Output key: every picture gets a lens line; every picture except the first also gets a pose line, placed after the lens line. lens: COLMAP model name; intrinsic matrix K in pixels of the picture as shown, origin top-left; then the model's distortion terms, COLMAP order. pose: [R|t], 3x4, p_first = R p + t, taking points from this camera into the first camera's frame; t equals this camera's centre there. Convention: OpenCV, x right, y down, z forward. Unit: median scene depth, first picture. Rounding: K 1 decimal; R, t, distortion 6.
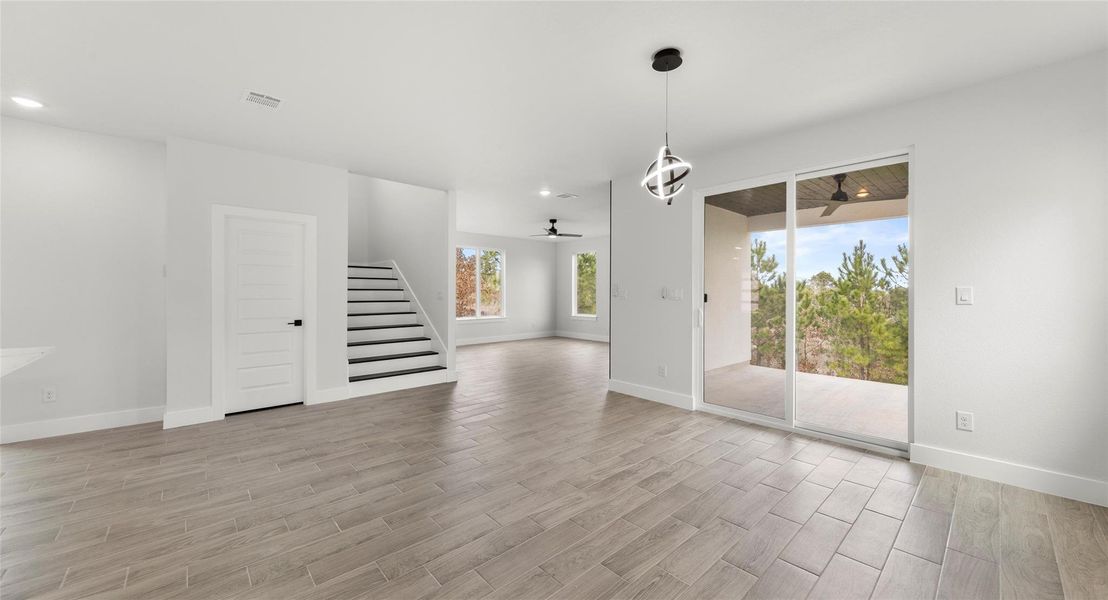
lens RADIAL K [[420.0, 0, 558.6], [0, 420.0, 290.7], [0, 0, 1]] dist [-0.001600, -0.000389]
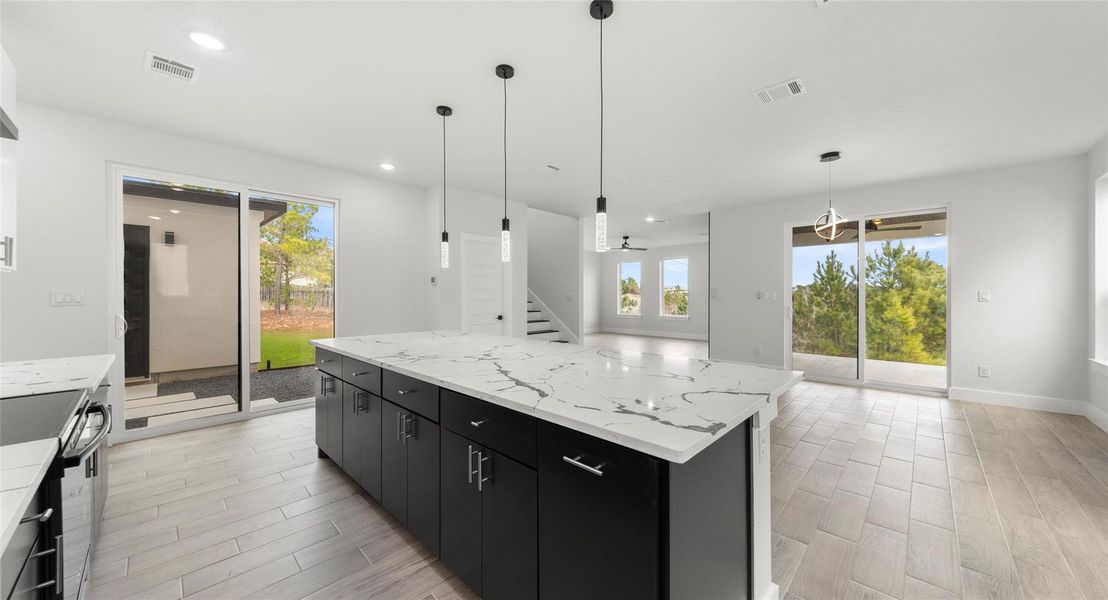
lens RADIAL K [[400.4, 0, 554.7], [0, 400.4, 296.9], [0, 0, 1]] dist [0.011904, -0.000432]
pose [[0.997683, -0.003187, 0.067961, -0.218692], [0.002648, 0.999964, 0.008023, 0.000073], [-0.067984, -0.007824, 0.997656, -0.126686]]
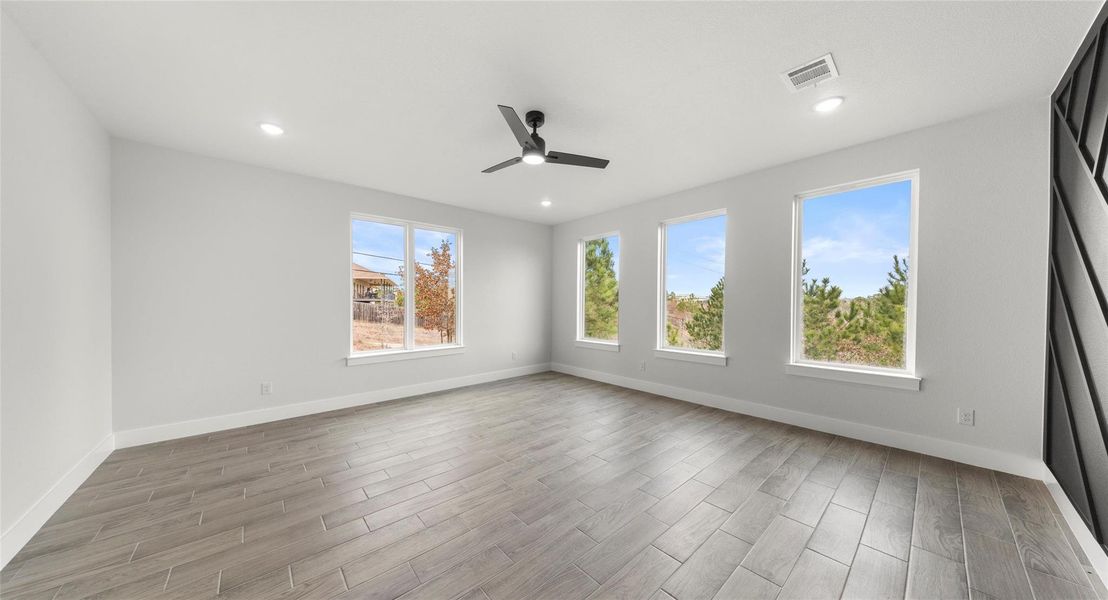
lens RADIAL K [[342.0, 0, 556.9], [0, 342.0, 307.9], [0, 0, 1]] dist [0.002556, 0.000028]
pose [[0.999943, -0.003543, -0.010053, 0.007207], [0.003731, 0.999819, 0.018662, 0.002131], [0.009985, -0.018698, 0.999775, 0.486097]]
